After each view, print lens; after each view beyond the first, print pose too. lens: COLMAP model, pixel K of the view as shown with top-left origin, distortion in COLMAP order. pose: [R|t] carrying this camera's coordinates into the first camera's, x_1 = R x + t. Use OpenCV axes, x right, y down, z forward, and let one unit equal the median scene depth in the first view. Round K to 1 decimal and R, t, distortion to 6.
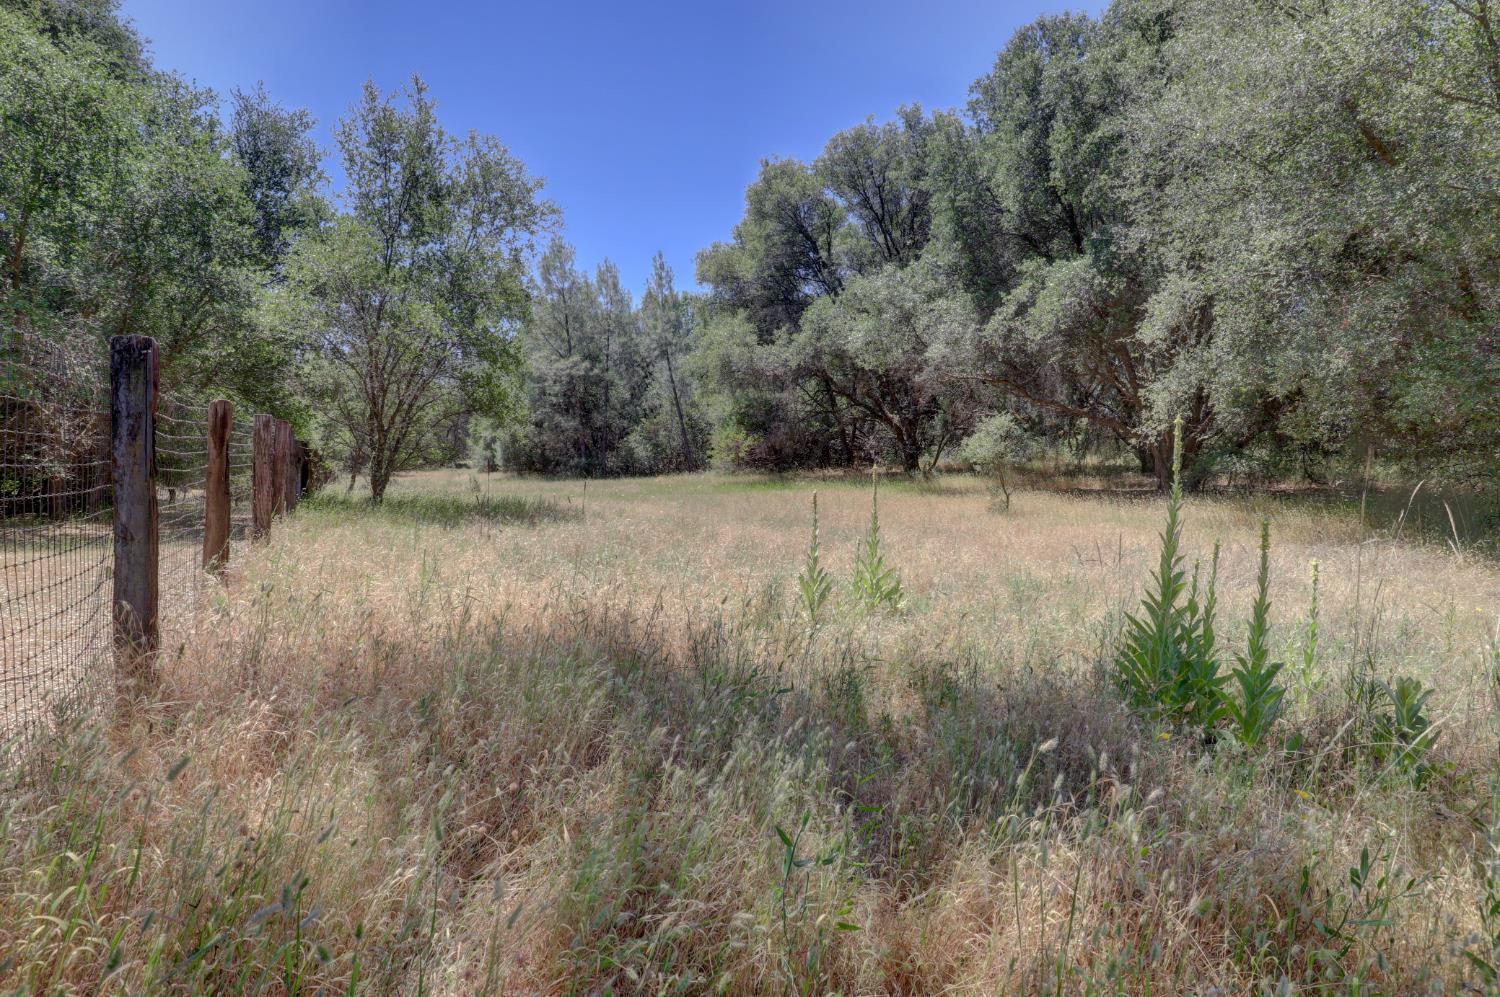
lens RADIAL K [[688.7, 0, 752.6], [0, 688.7, 500.5], [0, 0, 1]] dist [-0.036408, 0.007062]
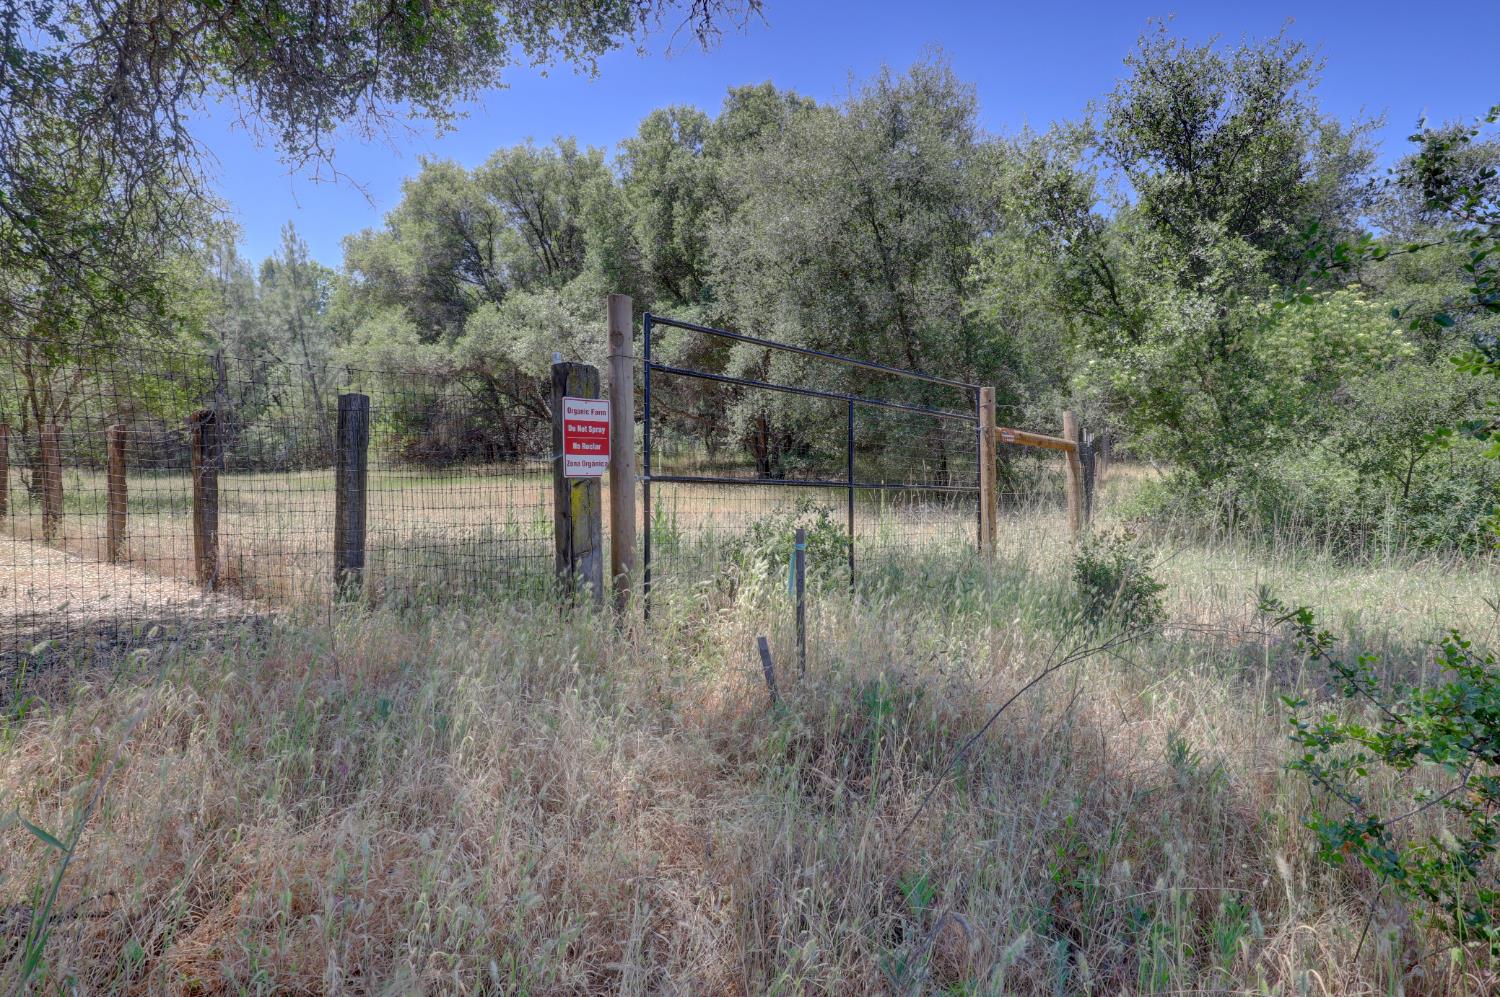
lens RADIAL K [[737.5, 0, 753.0], [0, 737.5, 488.8], [0, 0, 1]] dist [-0.023075, -0.000163]
pose [[0.894547, -0.015795, 0.446695, -0.039041], [0.019919, 0.999791, -0.004537, 0.005886], [-0.446530, 0.012956, 0.894675, -0.195843]]
